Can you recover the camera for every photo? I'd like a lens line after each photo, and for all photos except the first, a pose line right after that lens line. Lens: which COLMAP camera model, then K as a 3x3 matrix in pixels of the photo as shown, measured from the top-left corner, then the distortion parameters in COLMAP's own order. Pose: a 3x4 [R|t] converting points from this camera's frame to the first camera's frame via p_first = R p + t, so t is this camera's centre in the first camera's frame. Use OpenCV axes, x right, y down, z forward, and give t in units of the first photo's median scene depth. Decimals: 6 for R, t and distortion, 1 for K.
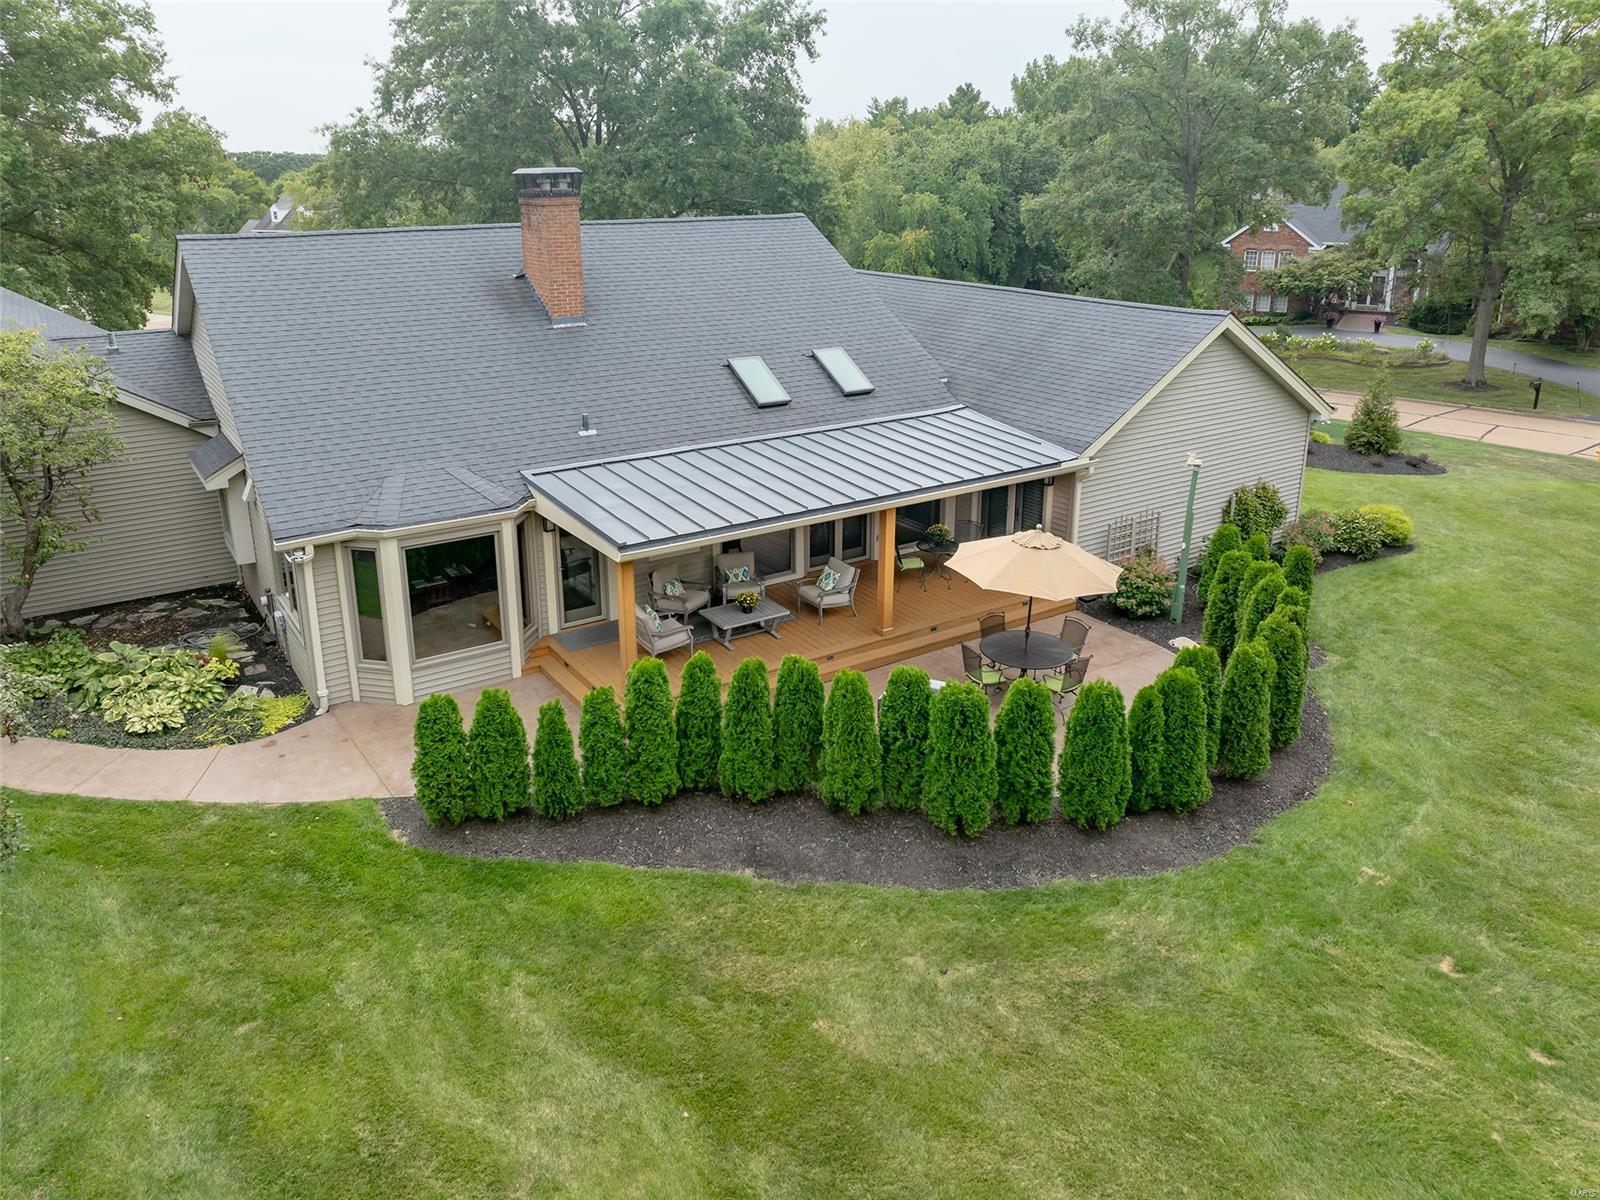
lens RADIAL K [[1098.9, 0, 800.3], [0, 1098.9, 675.2], [0, 0, 1]] dist [-0.001540, -0.045731]
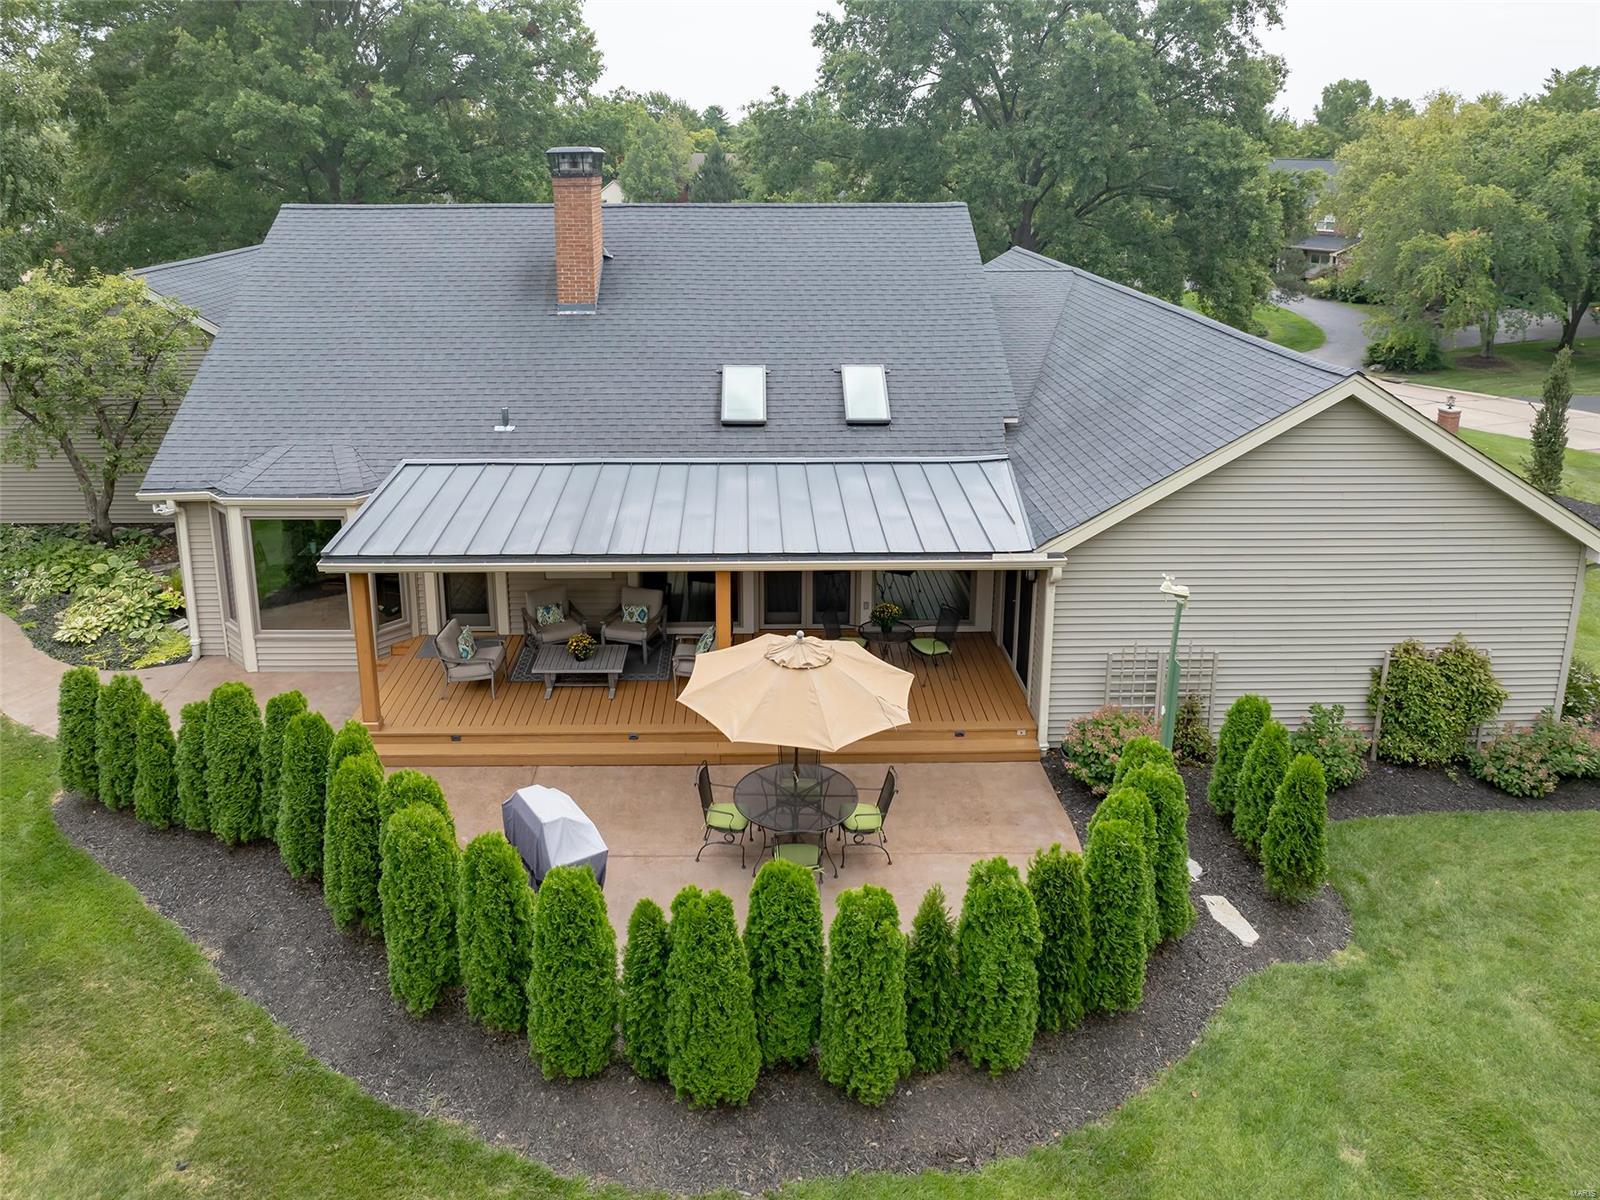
lens RADIAL K [[1158.5, 0, 800.0], [0, 1158.5, 600.0], [0, 0, 1]] dist [-0.070482, 0.050649]
pose [[0.841464, 0.201094, -0.501498, 0.490943], [-0.229328, 0.973334, 0.005504, -0.134828], [0.489232, 0.110377, 0.865141, 0.288182]]
